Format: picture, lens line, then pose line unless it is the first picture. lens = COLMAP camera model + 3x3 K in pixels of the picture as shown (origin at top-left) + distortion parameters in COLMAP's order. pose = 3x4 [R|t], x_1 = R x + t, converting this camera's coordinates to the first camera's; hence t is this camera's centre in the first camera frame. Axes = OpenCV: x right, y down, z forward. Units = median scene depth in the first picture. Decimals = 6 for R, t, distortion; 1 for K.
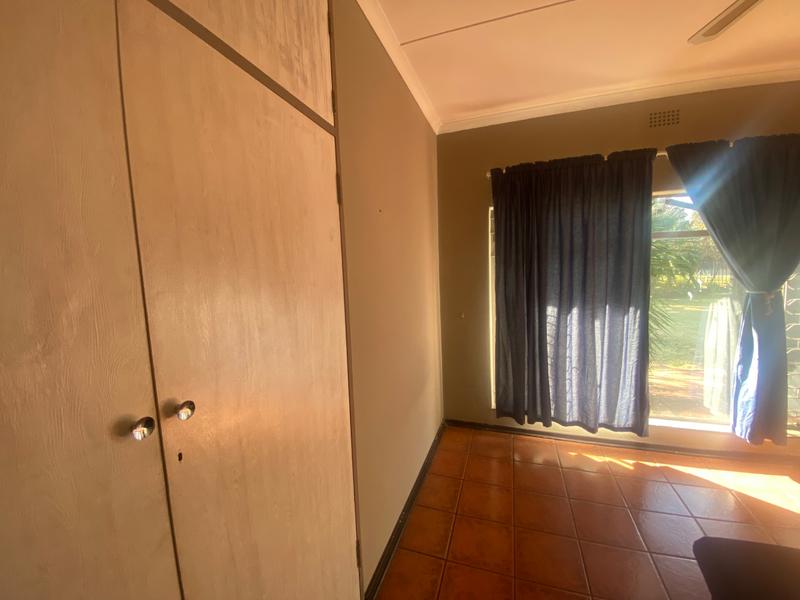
lens RADIAL K [[325.6, 0, 392.3], [0, 325.6, 297.9], [0, 0, 1]] dist [0.024277, -0.024720]
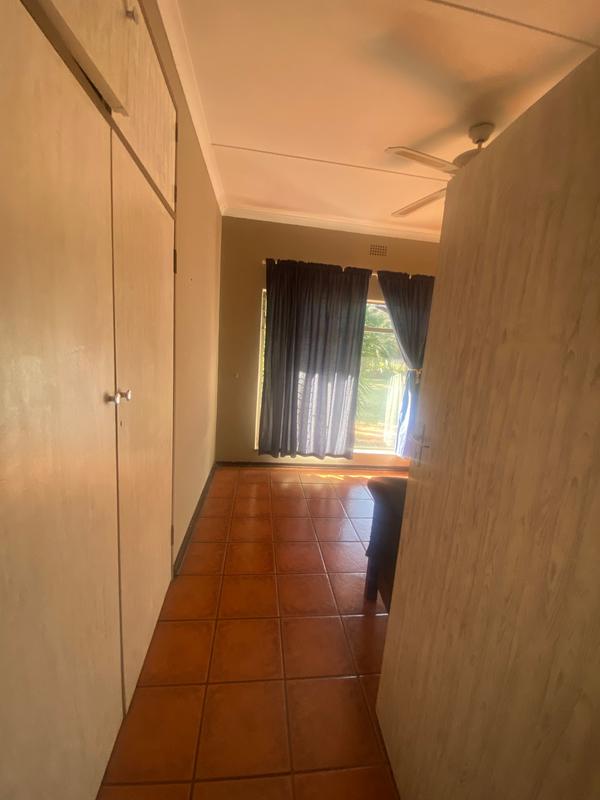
lens RADIAL K [[325.6, 0, 300.0], [0, 325.6, 400.0], [0, 0, 1]] dist [0.024277, -0.024720]
pose [[0.892407, 0.032229, 0.450078, -0.133651], [-0.067334, 0.995790, 0.062203, 0.060987], [-0.446179, -0.085817, 0.890820, -0.225115]]
